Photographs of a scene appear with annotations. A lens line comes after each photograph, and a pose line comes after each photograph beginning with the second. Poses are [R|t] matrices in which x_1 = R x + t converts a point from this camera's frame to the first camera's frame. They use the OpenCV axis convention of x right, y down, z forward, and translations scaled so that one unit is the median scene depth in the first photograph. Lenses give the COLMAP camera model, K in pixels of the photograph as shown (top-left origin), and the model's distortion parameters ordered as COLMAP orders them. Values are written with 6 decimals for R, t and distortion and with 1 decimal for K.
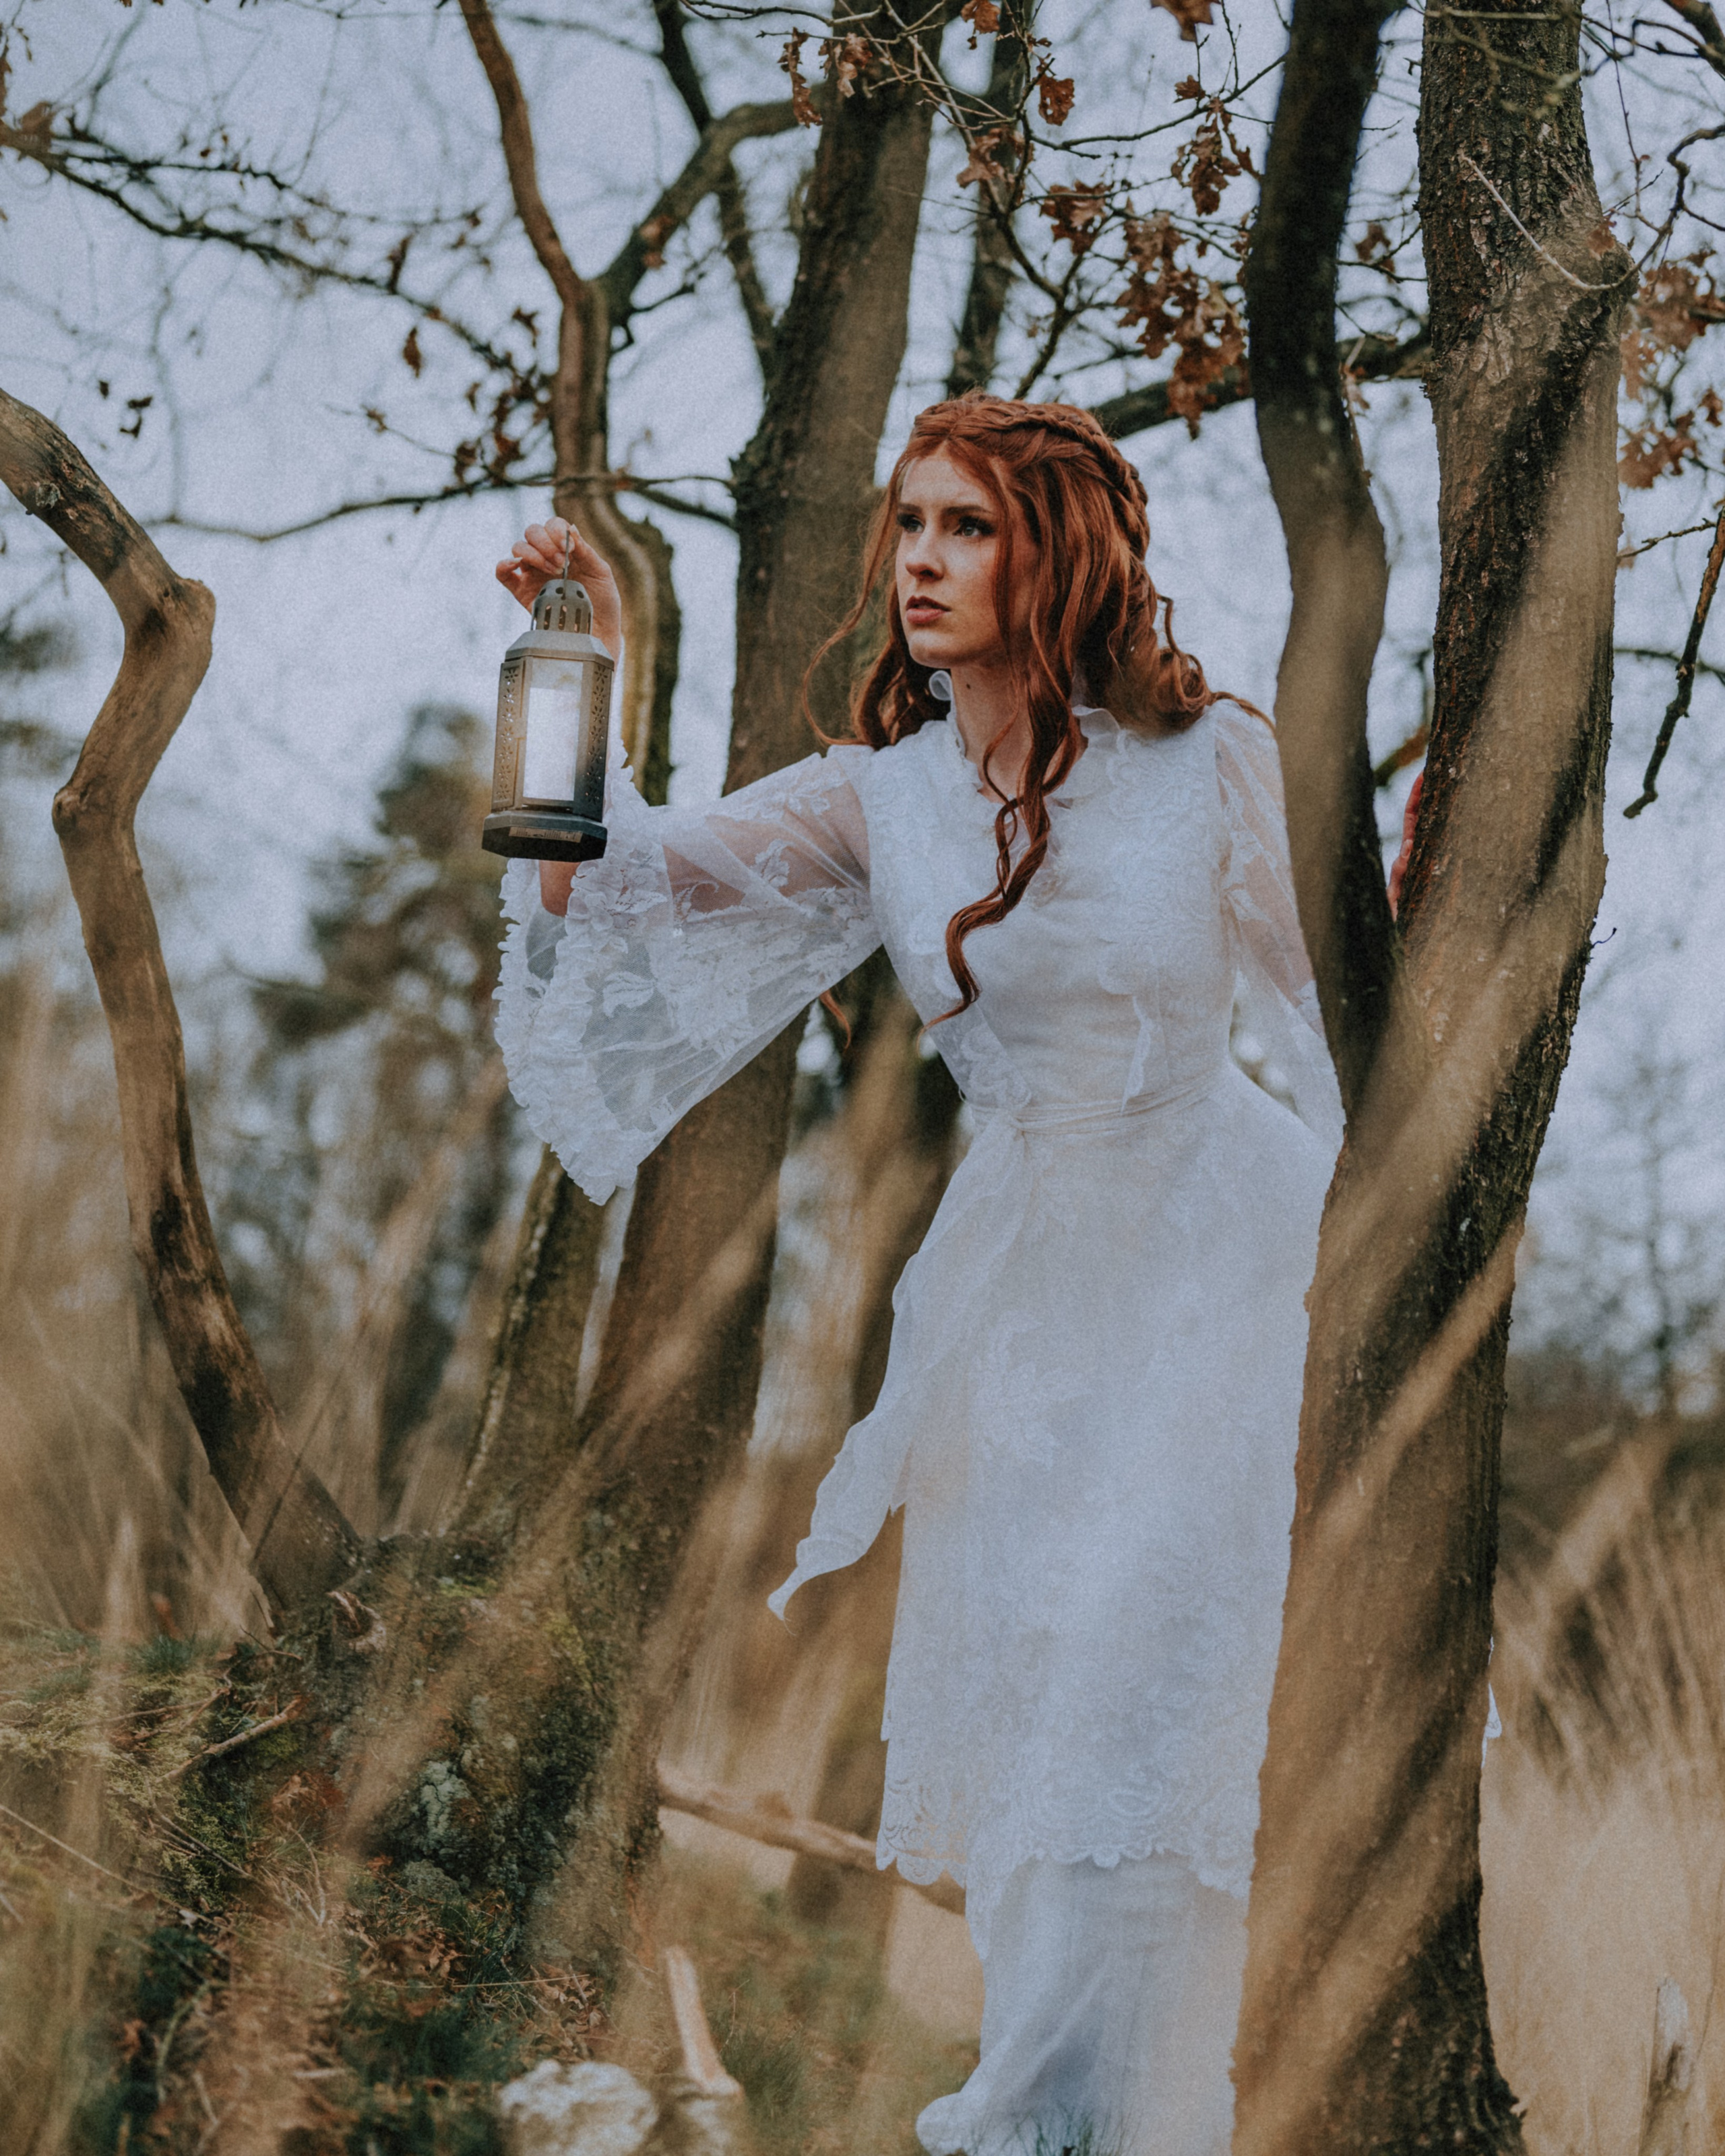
lens RADIAL K [[3753.1, 0, 858.3], [0, 3753.1, 880.8], [0, 0, 1]] dist [0.002788, 0.037986]
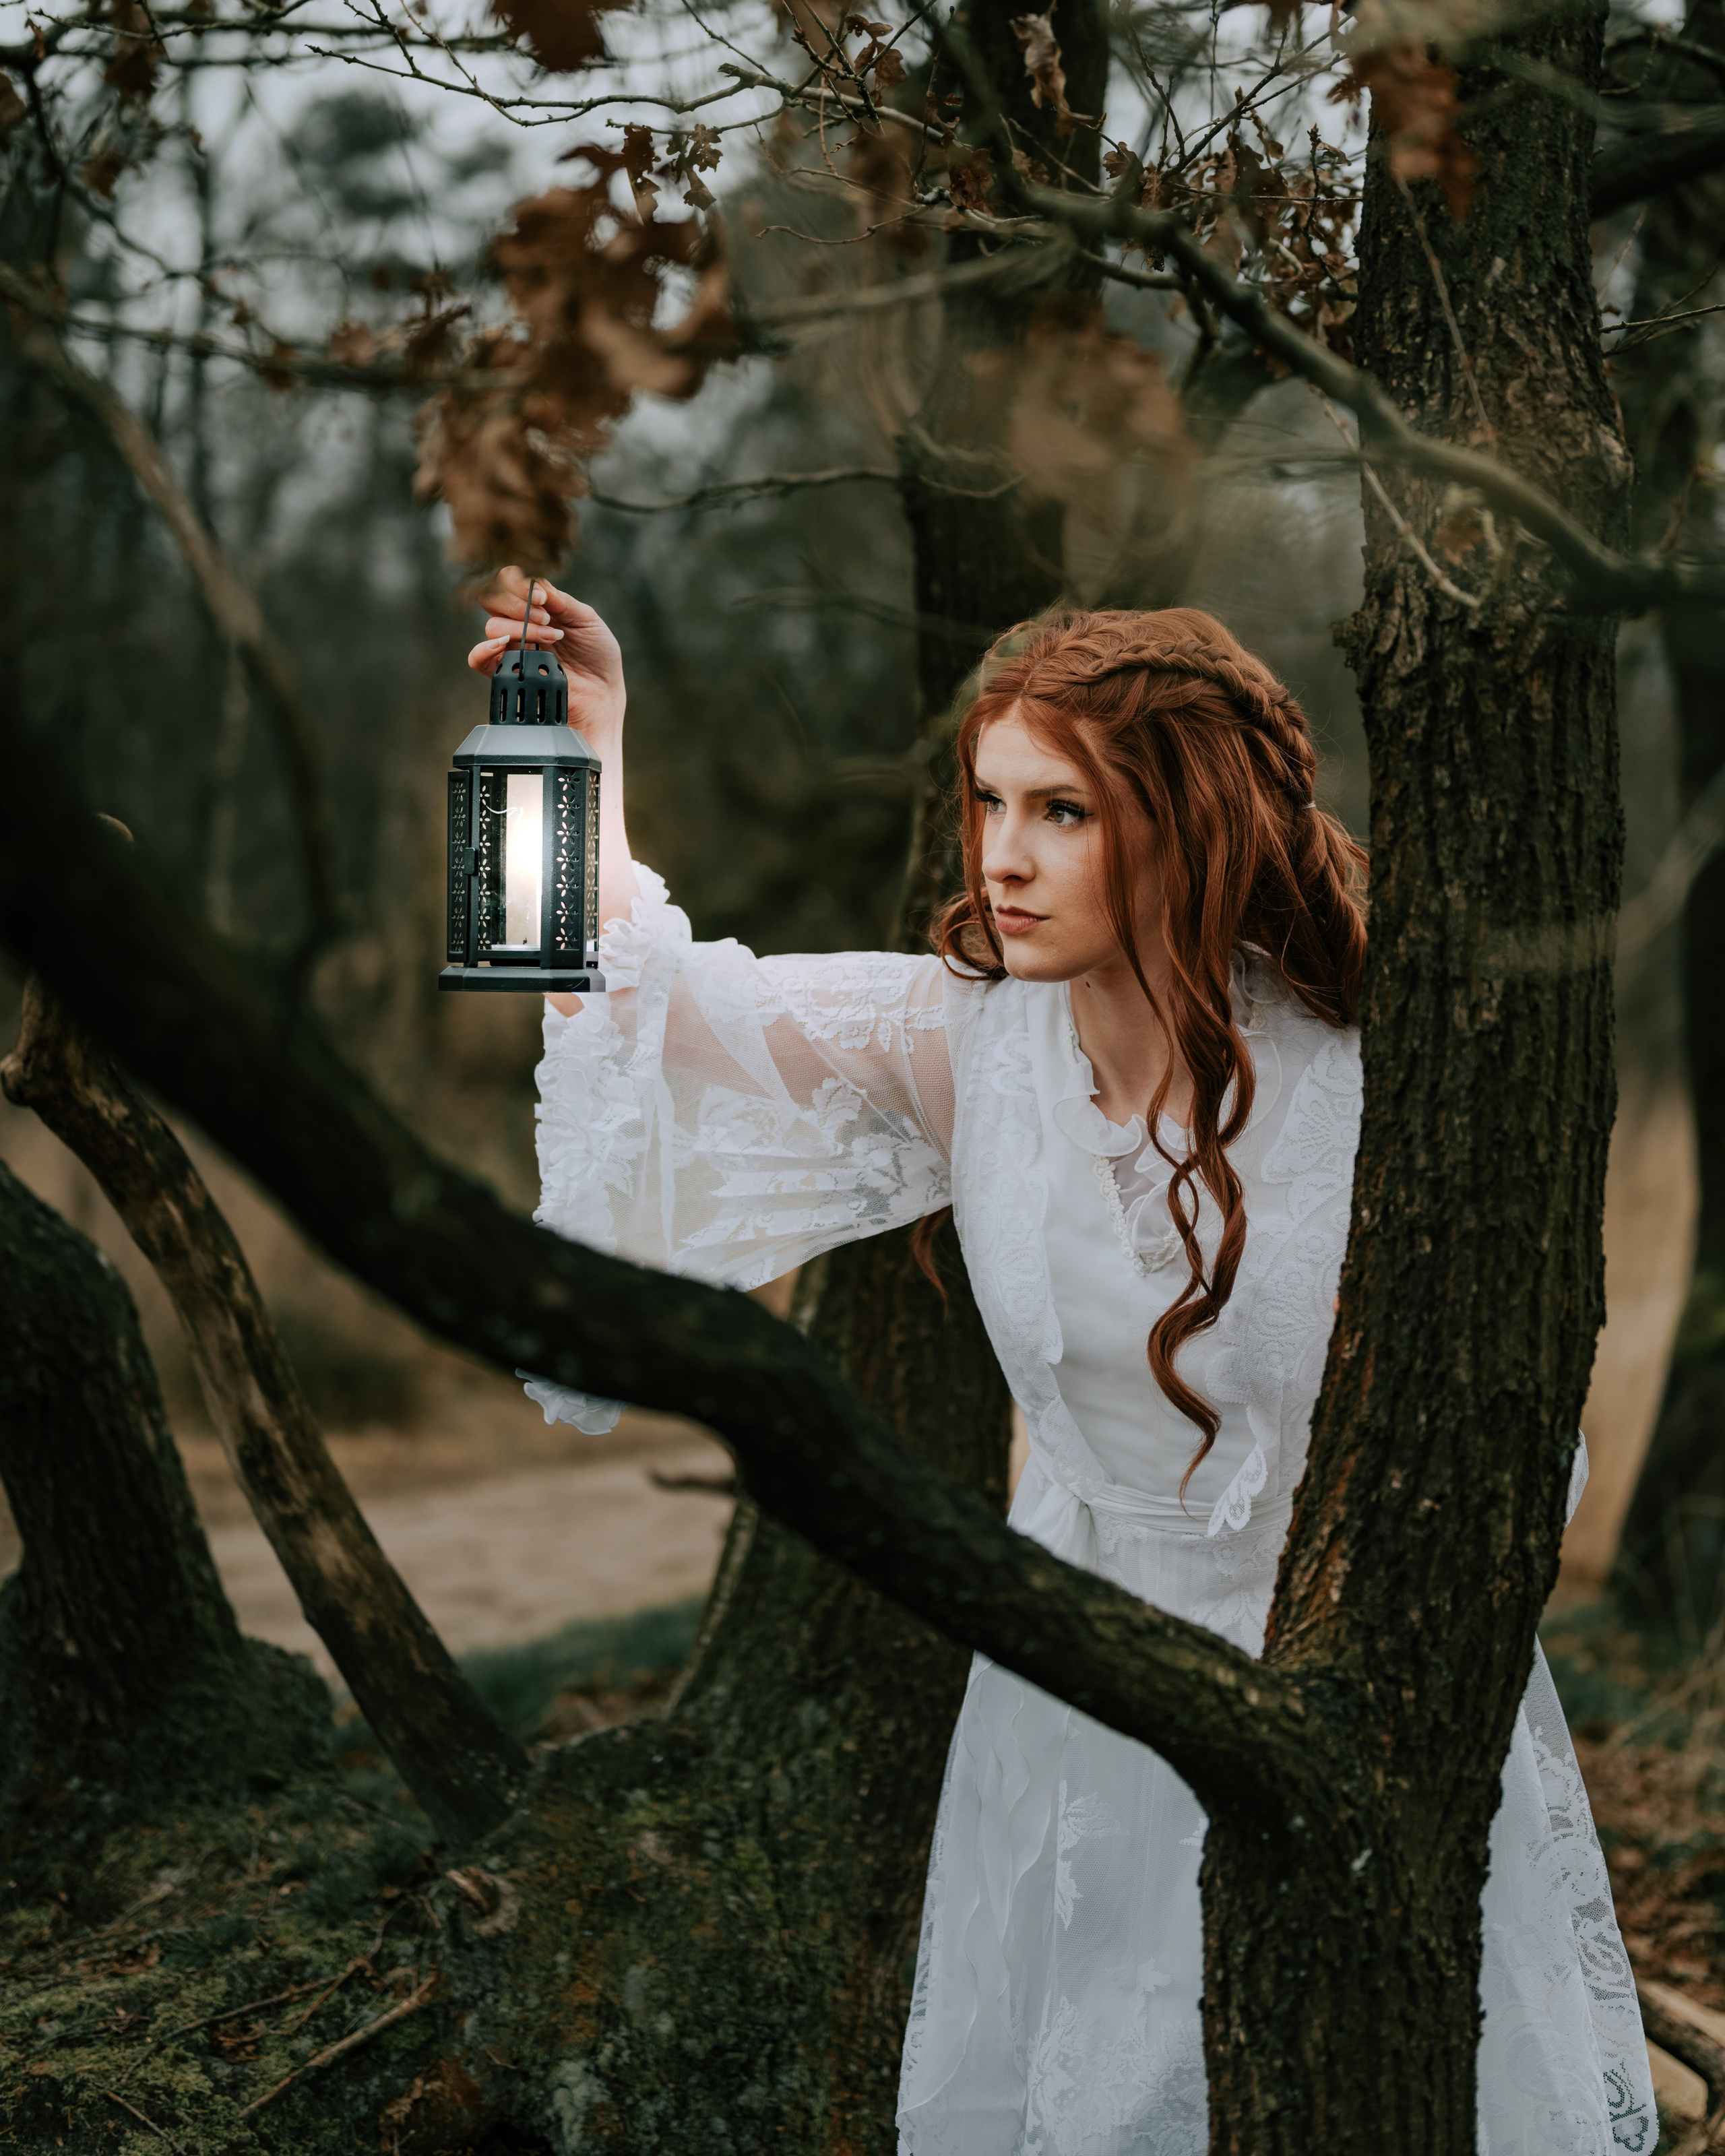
lens RADIAL K [[3754.3, 0, 871.4], [0, 3754.3, 885.7], [0, 0, 1]] dist [0.004533, 0.013993]
pose [[0.949437, -0.044091, -0.310846, 0.247517], [0.106743, 0.976441, 0.187532, -0.200515], [0.295254, -0.211231, 0.931776, 0.243601]]
